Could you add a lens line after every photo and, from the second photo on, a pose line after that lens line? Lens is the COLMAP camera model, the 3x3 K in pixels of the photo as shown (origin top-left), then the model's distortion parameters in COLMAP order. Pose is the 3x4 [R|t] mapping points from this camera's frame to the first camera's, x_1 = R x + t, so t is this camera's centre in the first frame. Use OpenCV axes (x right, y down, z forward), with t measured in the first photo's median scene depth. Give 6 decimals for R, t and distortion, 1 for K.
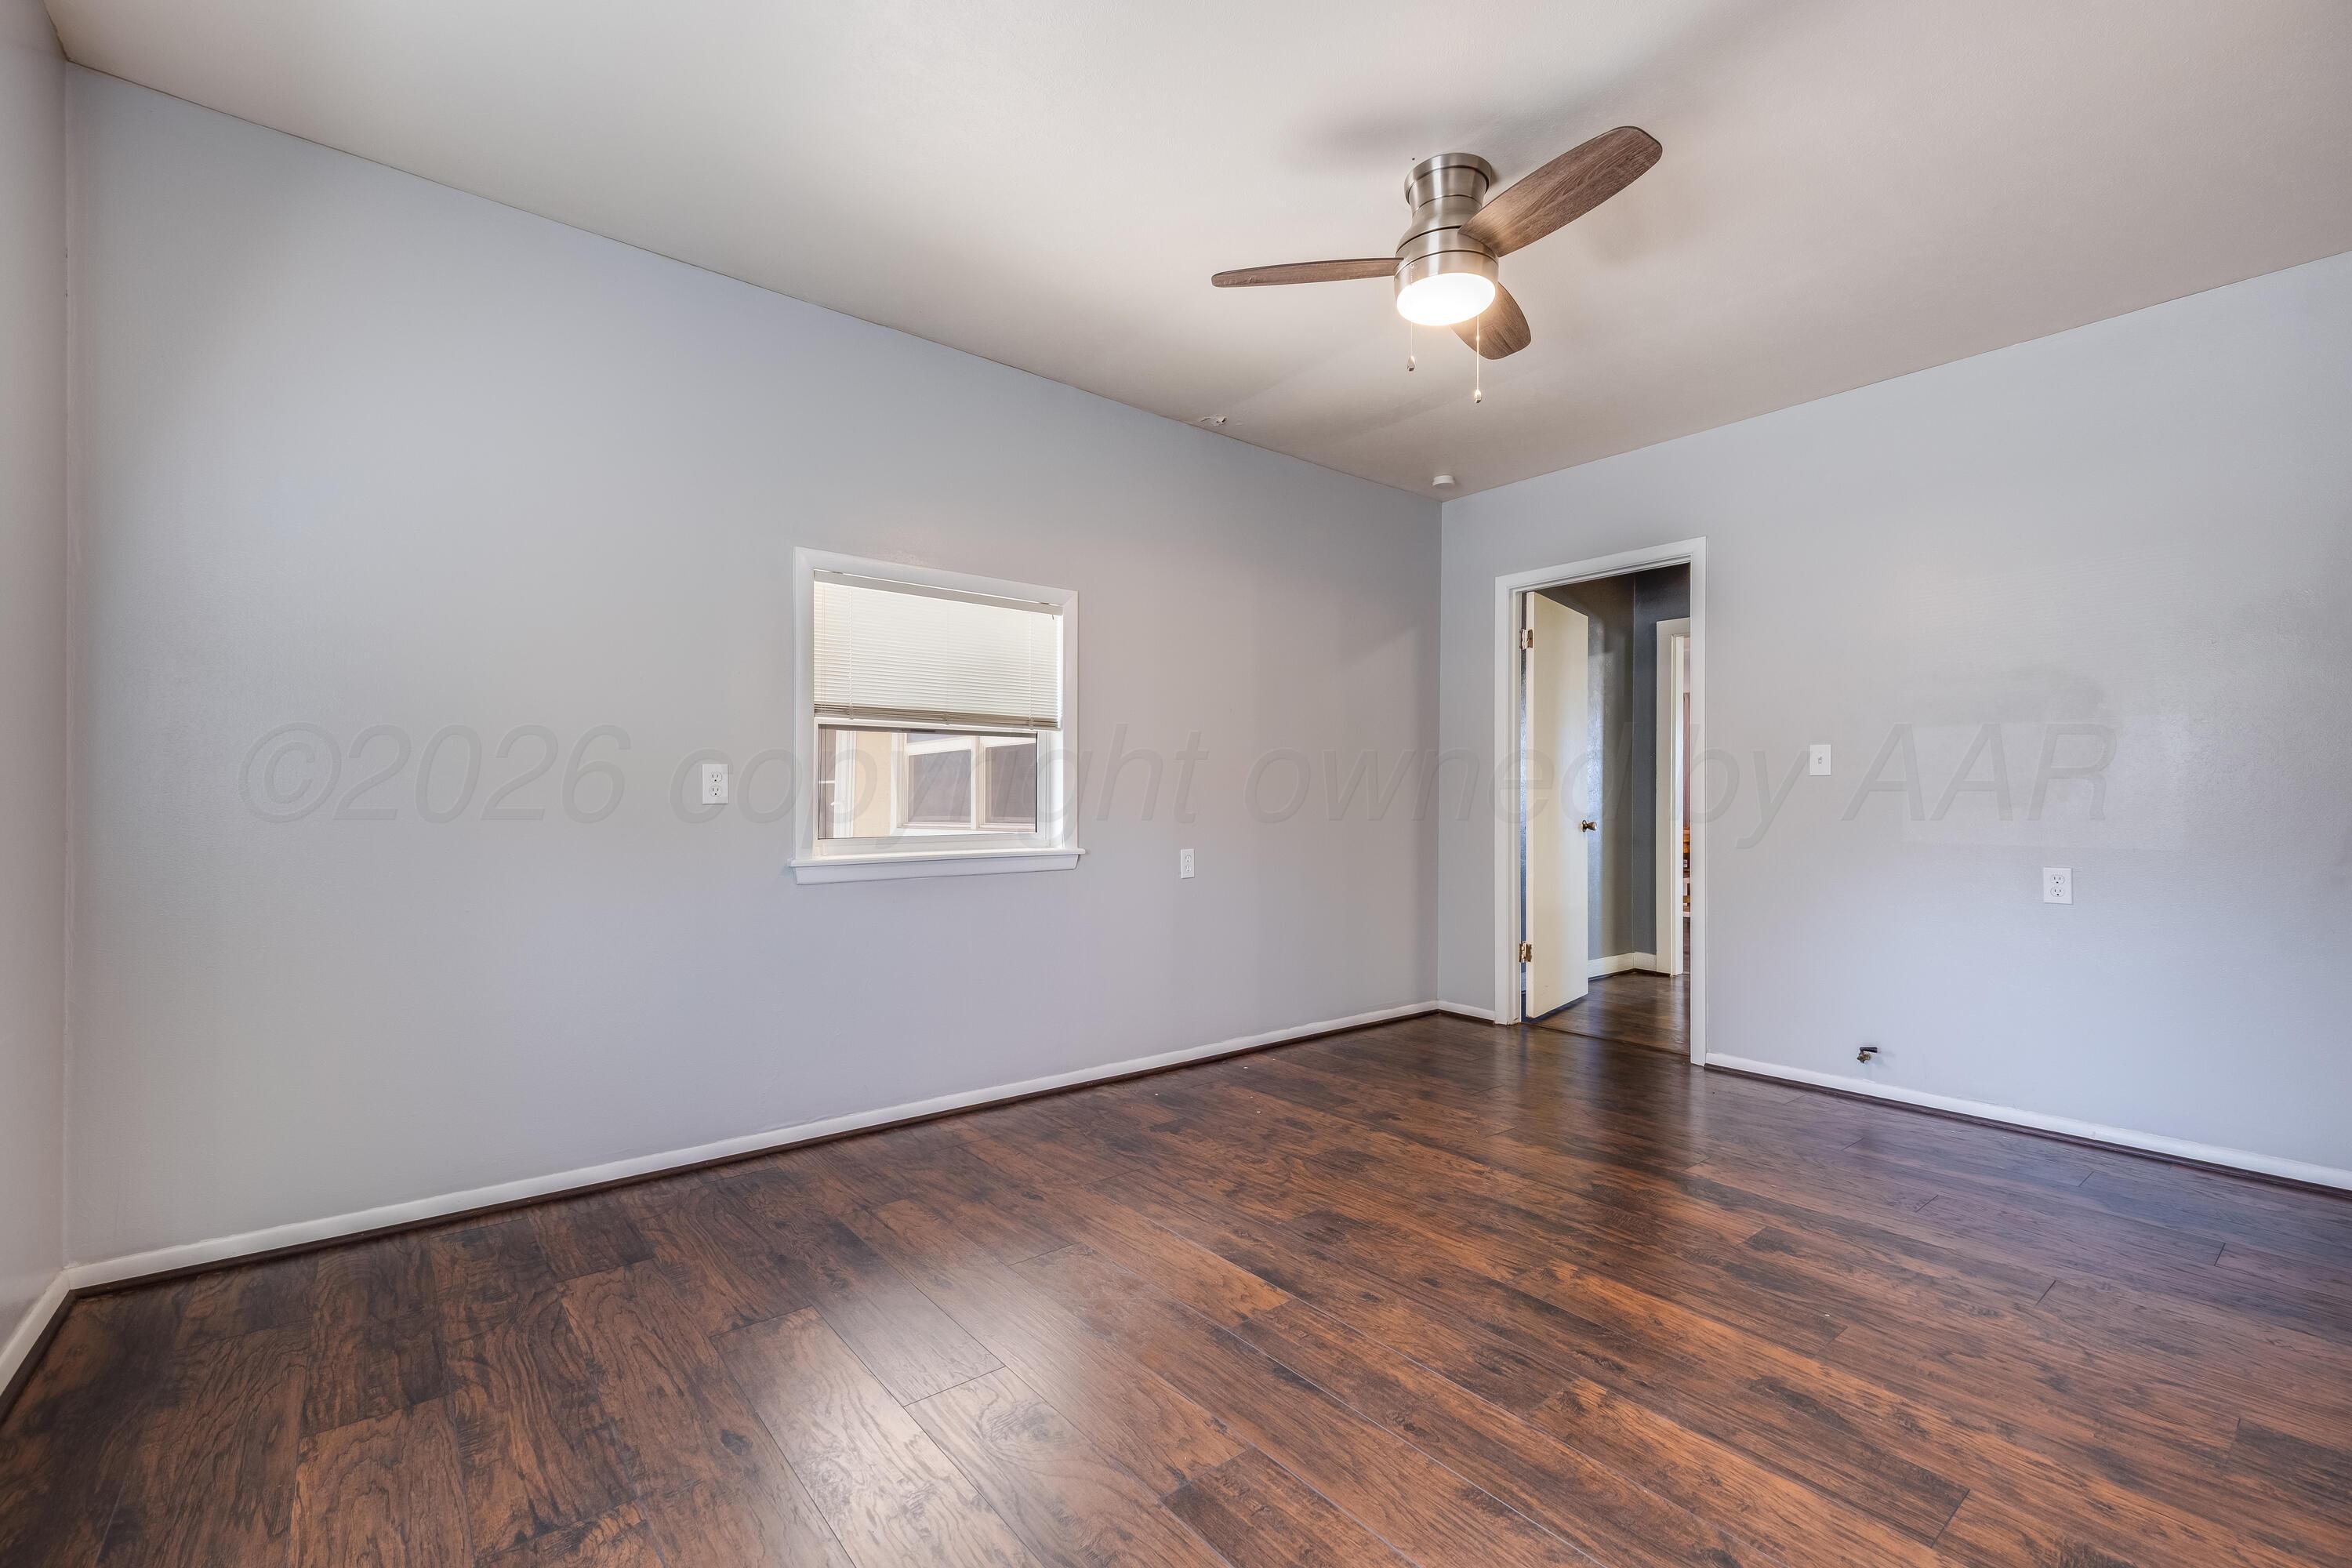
lens RADIAL K [[998.8, 0, 1175.9], [0, 998.8, 793.2], [0, 0, 1]] dist [0.001129, 0.000059]
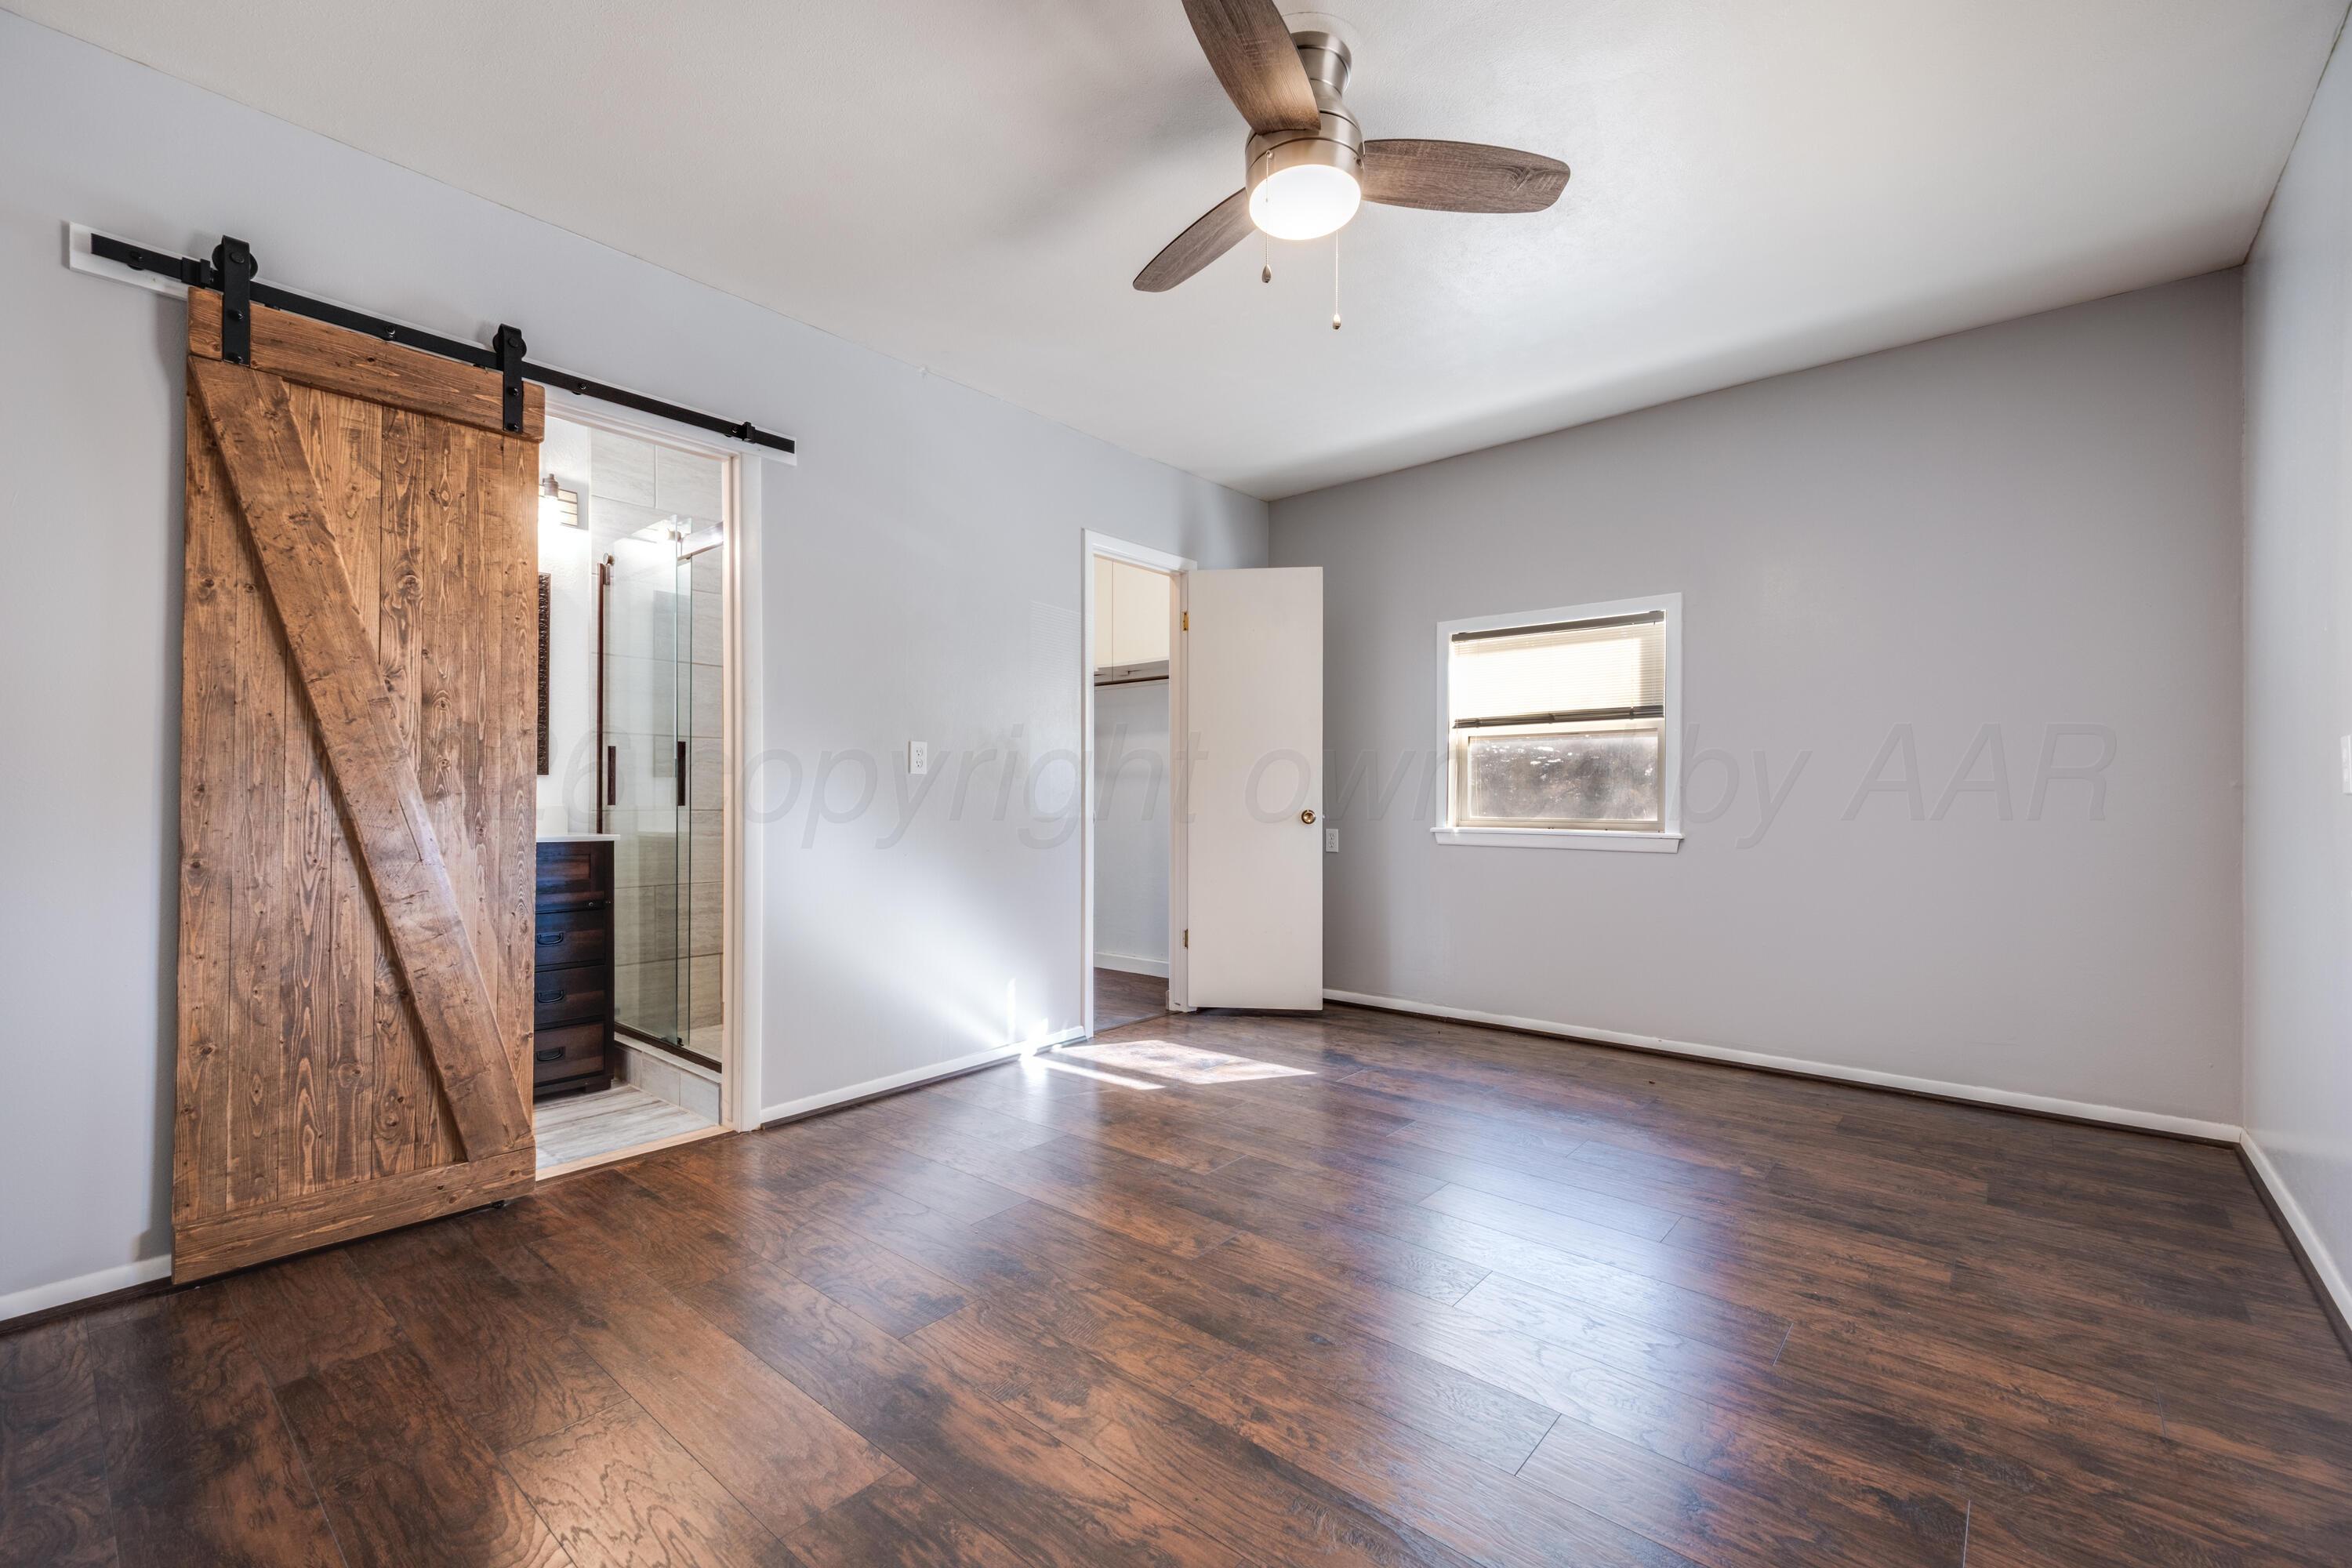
lens RADIAL K [[1021.4, 0, 1174.6], [0, 1021.4, 772.5], [0, 0, 1]] dist [0.001422, 0.000131]
pose [[-0.982811, -0.007081, -0.184479, 0.597785], [-0.000990, 0.999452, -0.033087, 0.026993], [0.184613, -0.032335, -0.982279, 2.045638]]
